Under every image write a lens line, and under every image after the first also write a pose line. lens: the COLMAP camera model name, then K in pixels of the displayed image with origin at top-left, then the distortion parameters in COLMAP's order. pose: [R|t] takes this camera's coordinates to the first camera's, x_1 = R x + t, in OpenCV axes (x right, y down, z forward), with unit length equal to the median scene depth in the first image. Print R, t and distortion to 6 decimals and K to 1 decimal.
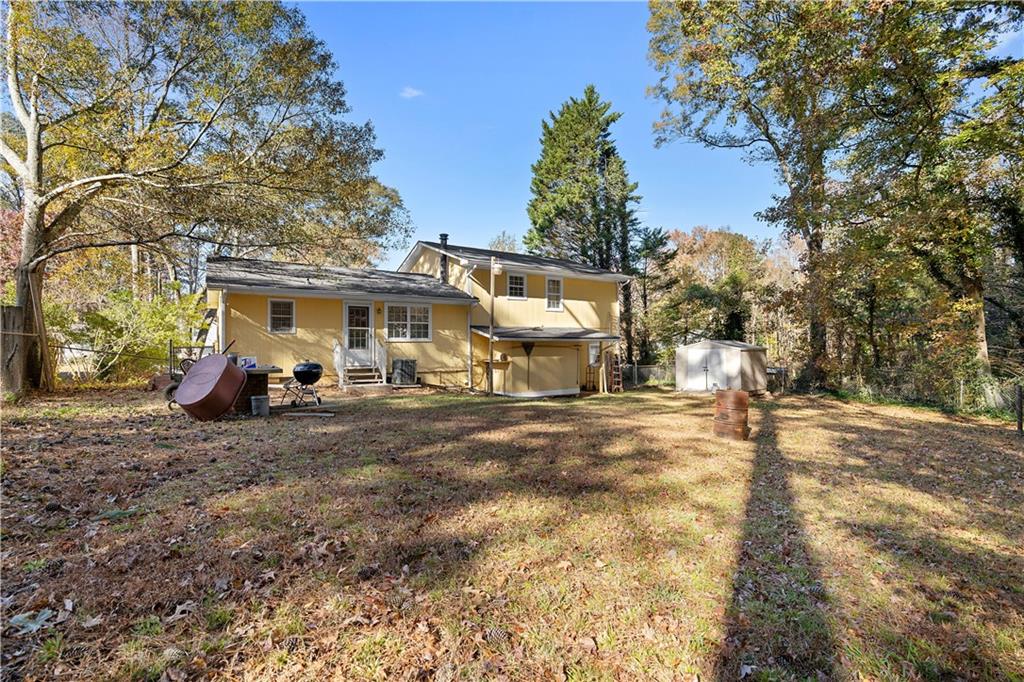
lens RADIAL K [[469.7, 0, 515.2], [0, 469.7, 341.4], [0, 0, 1]] dist [-0.000449, 0.000182]
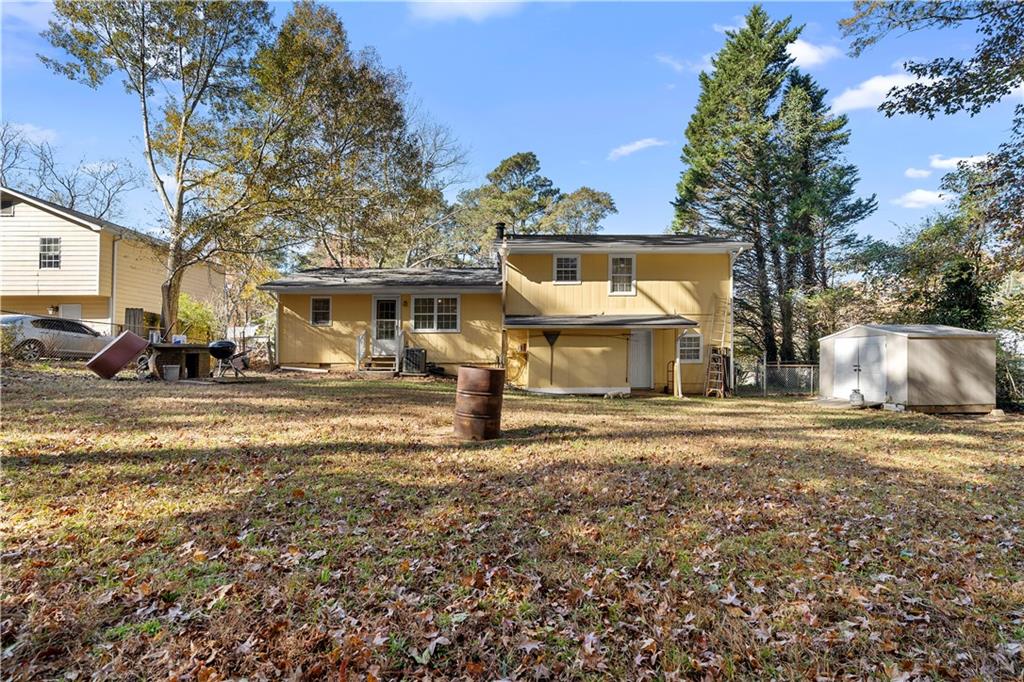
lens RADIAL K [[463.6, 0, 511.8], [0, 463.6, 345.9], [0, 0, 1]] dist [0.013948, 0.000212]
pose [[0.836435, -0.010228, -0.547971, 0.424537], [0.004218, 0.999916, -0.012225, 0.038930], [0.548050, 0.007914, 0.836408, 0.239389]]
